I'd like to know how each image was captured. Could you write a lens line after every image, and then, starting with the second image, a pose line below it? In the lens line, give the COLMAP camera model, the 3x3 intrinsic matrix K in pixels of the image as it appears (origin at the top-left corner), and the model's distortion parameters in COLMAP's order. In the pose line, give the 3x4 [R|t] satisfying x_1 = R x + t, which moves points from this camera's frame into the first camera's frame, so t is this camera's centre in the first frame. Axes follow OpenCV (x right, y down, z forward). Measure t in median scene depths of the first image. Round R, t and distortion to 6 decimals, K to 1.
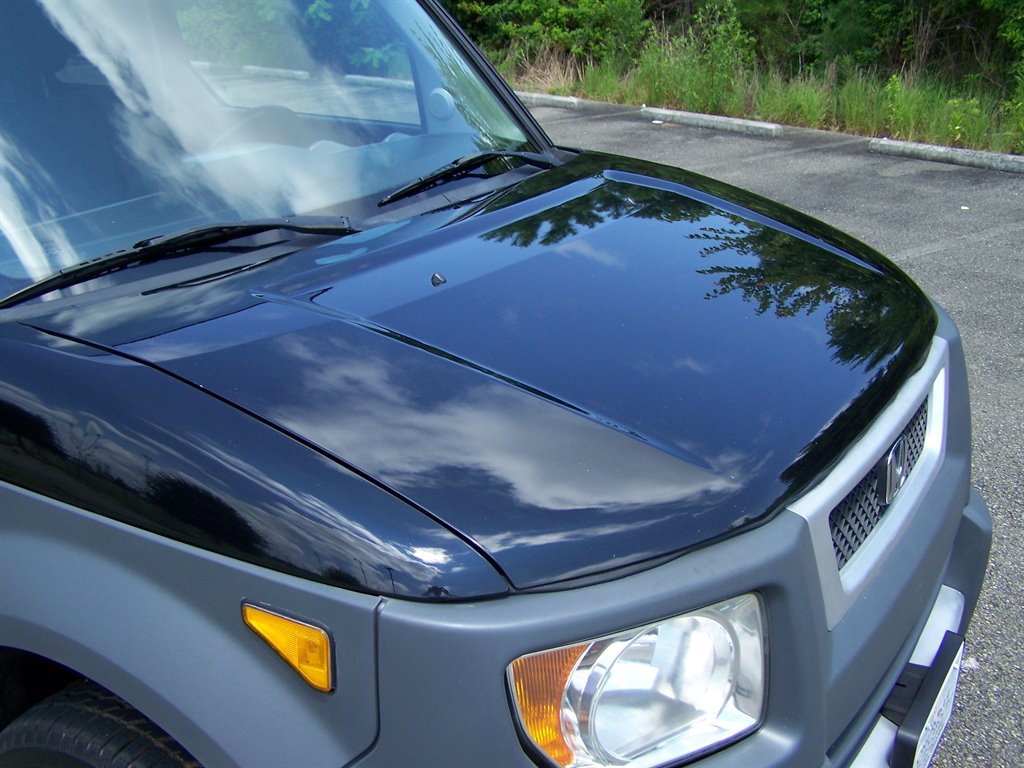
lens RADIAL K [[1171.1, 0, 493.7], [0, 1171.1, 405.5], [0, 0, 1]] dist [-0.215693, 0.417267]
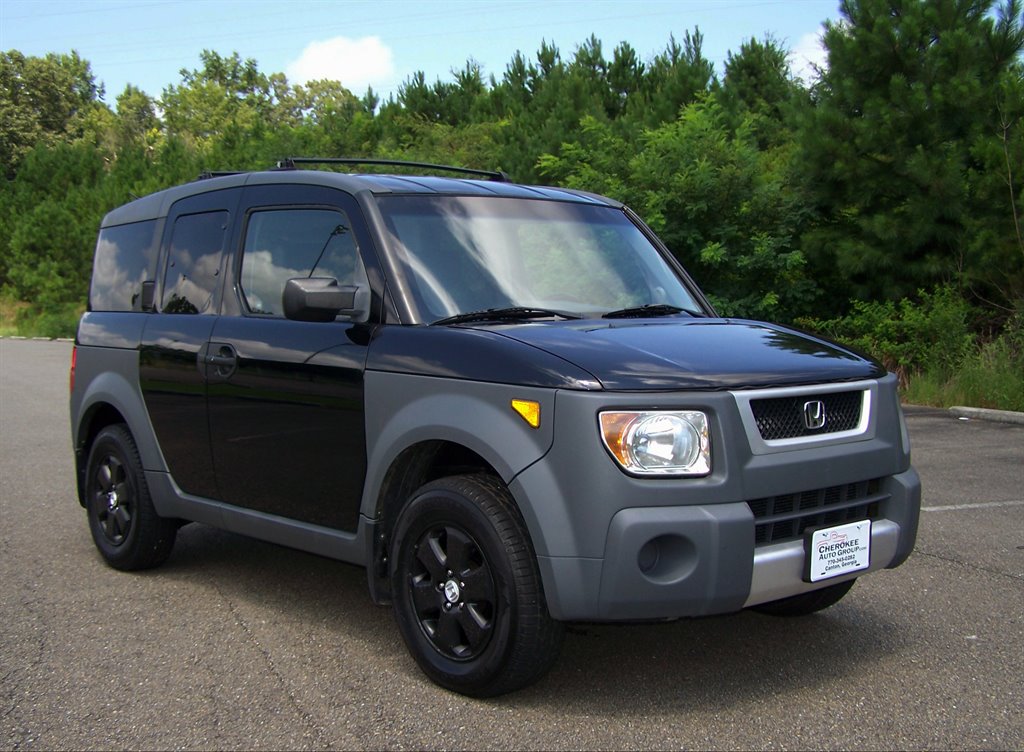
lens RADIAL K [[1267.3, 0, 489.2], [0, 1267.3, 414.6], [0, 0, 1]] dist [-0.172754, 0.314542]
pose [[0.954761, 0.031332, -0.295720, 0.056609], [-0.112179, 0.958912, -0.260583, 0.089758], [0.275405, 0.281968, 0.919046, -0.161224]]
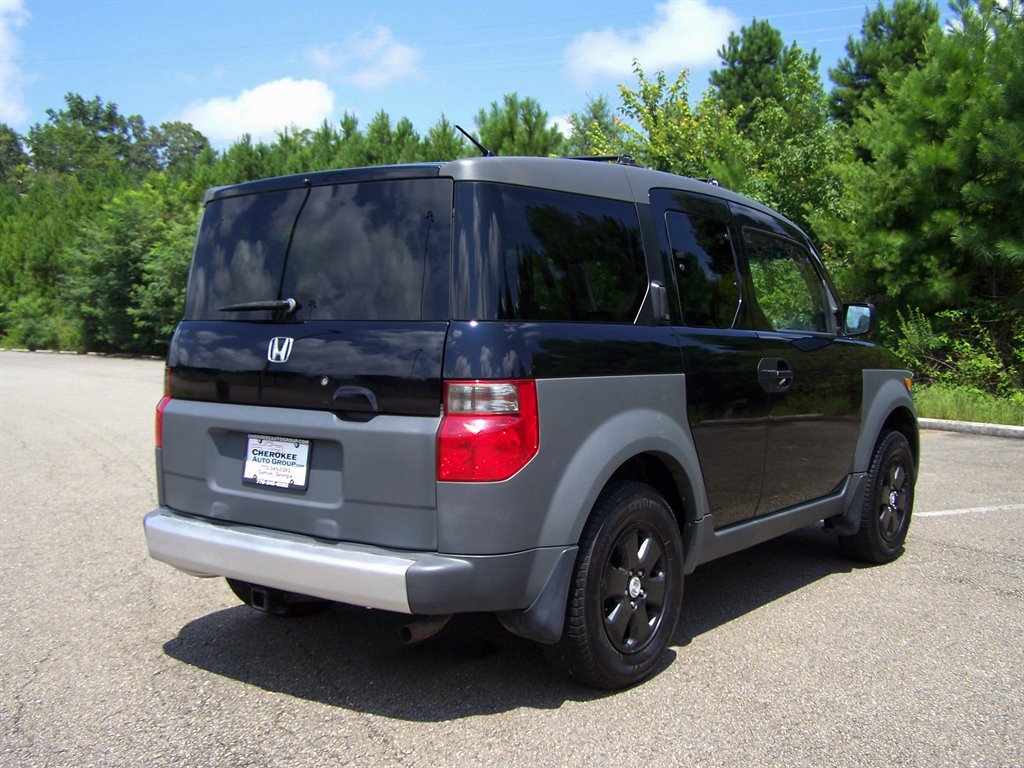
lens RADIAL K [[1171.1, 0, 493.7], [0, 1171.1, 405.5], [0, 0, 1]] dist [-0.215693, 0.417267]
pose [[0.985639, 0.027033, -0.166688, 0.426144], [-0.074817, 0.954840, -0.287548, 0.315340], [0.151387, 0.295889, 0.943150, -0.761116]]
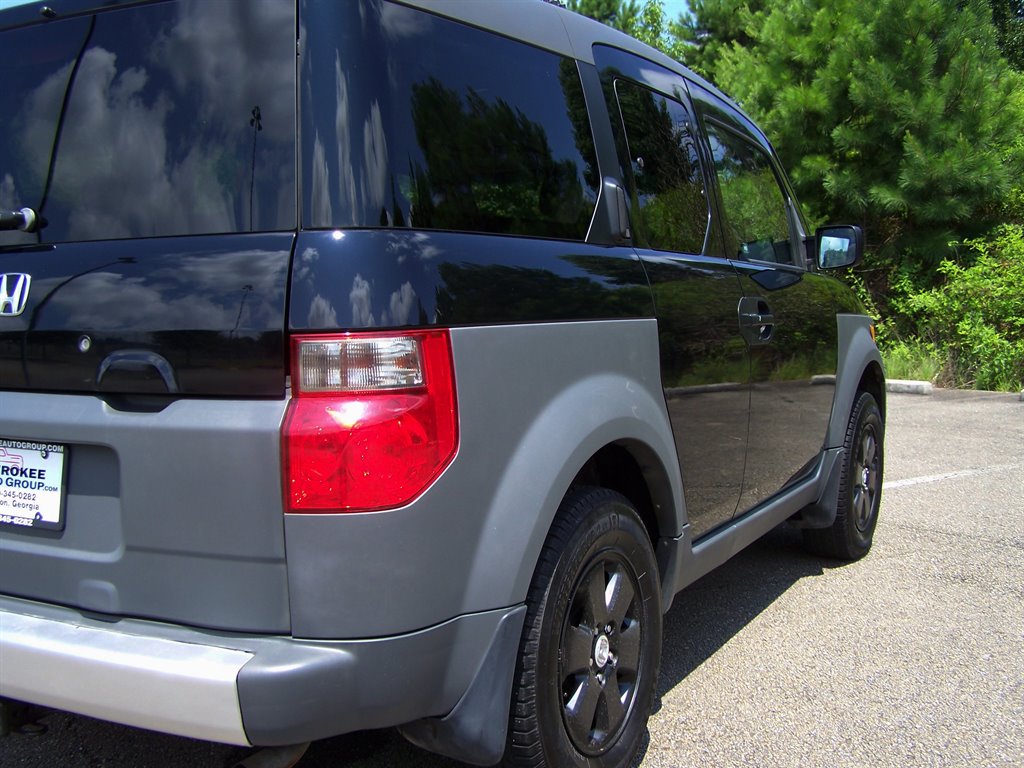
lens RADIAL K [[1171.1, 0, 493.7], [0, 1171.1, 405.5], [0, 0, 1]] dist [-0.215693, 0.417267]
pose [[0.999497, -0.004202, -0.031432, 0.404918], [-0.004339, 0.963737, -0.266817, 0.287602], [0.031413, 0.266820, 0.963234, -0.670029]]
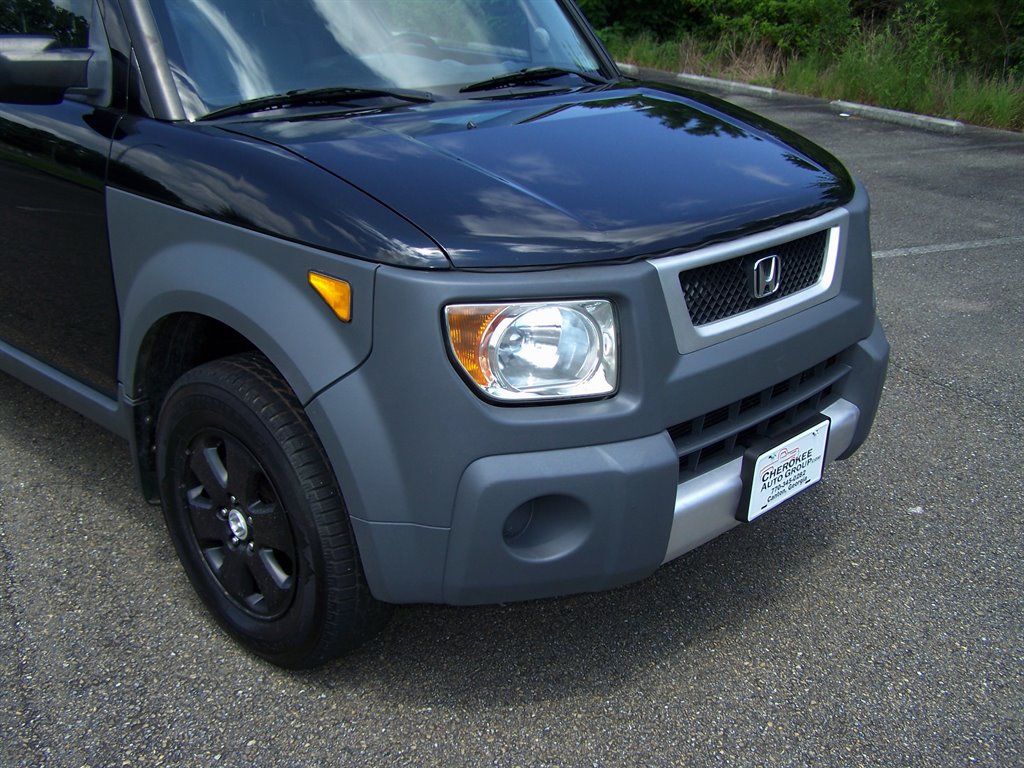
lens RADIAL K [[1171.1, 0, 493.7], [0, 1171.1, 405.5], [0, 0, 1]] dist [-0.215693, 0.417267]
pose [[0.979318, 0.103069, -0.174108, 0.034710], [-0.102045, 0.994669, 0.014848, 0.028543], [0.174710, 0.003225, 0.984615, -0.062130]]
